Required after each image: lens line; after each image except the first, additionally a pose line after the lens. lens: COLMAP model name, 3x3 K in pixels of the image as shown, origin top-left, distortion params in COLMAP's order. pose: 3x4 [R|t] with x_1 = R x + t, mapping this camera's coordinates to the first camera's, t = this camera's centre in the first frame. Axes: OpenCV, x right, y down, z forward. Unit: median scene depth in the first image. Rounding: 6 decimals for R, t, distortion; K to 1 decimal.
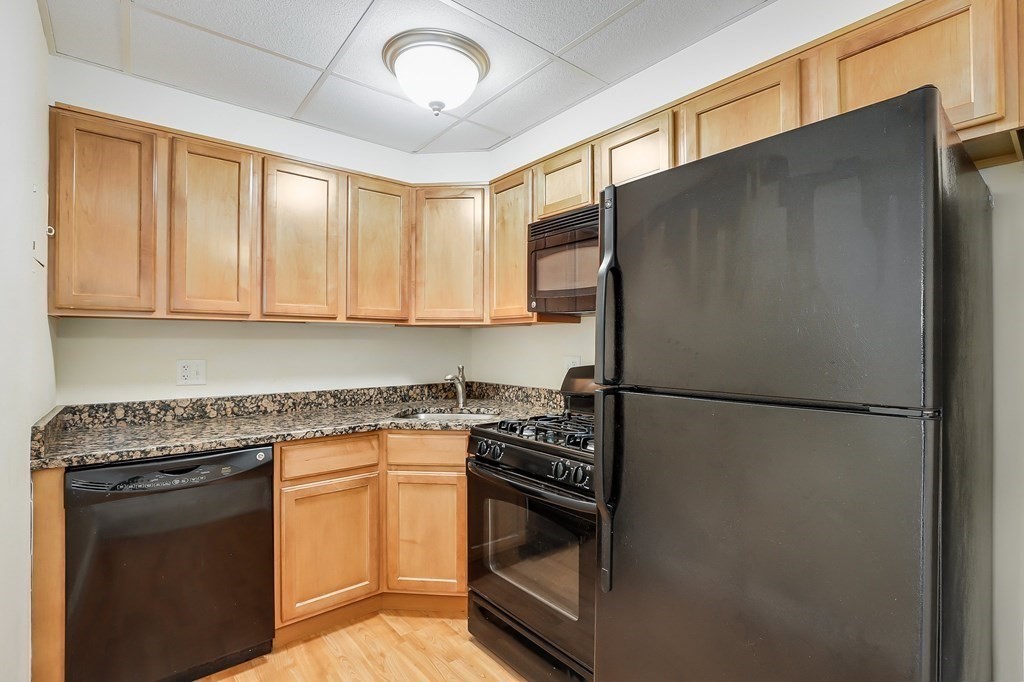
lens RADIAL K [[475.9, 0, 525.2], [0, 475.9, 337.8], [0, 0, 1]] dist [-0.031475, 0.005735]
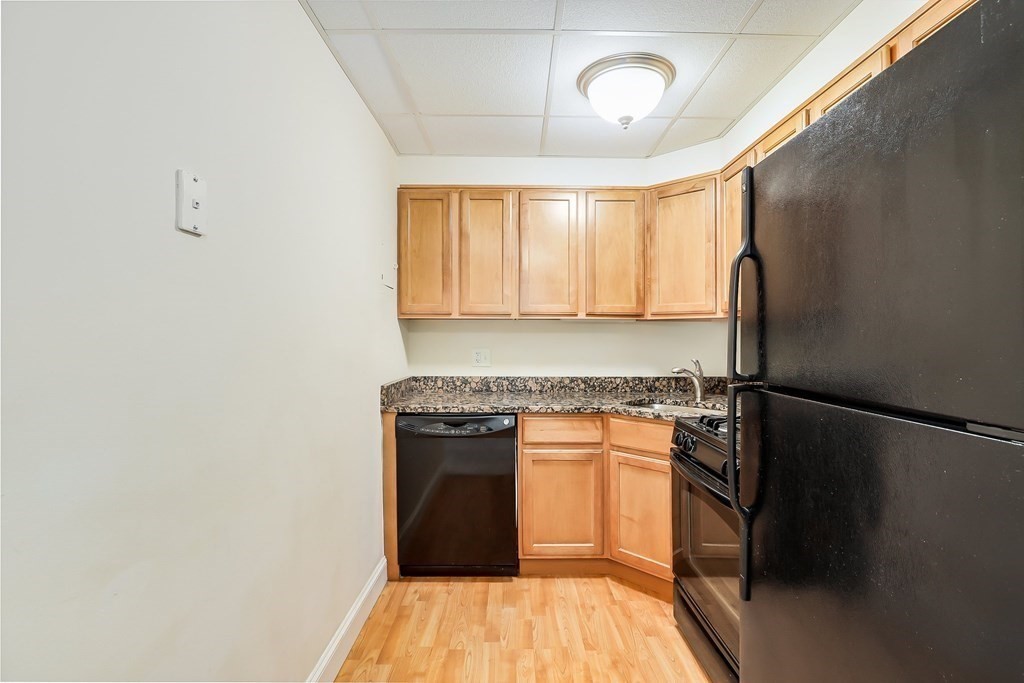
lens RADIAL K [[475.9, 0, 516.6], [0, 475.9, 332.0], [0, 0, 1]] dist [-0.031475, 0.005735]
pose [[0.772609, -0.003226, -0.634874, 0.267463], [0.003428, 0.999994, -0.000910, 0.001090], [0.634873, -0.001473, 0.772615, -0.008393]]
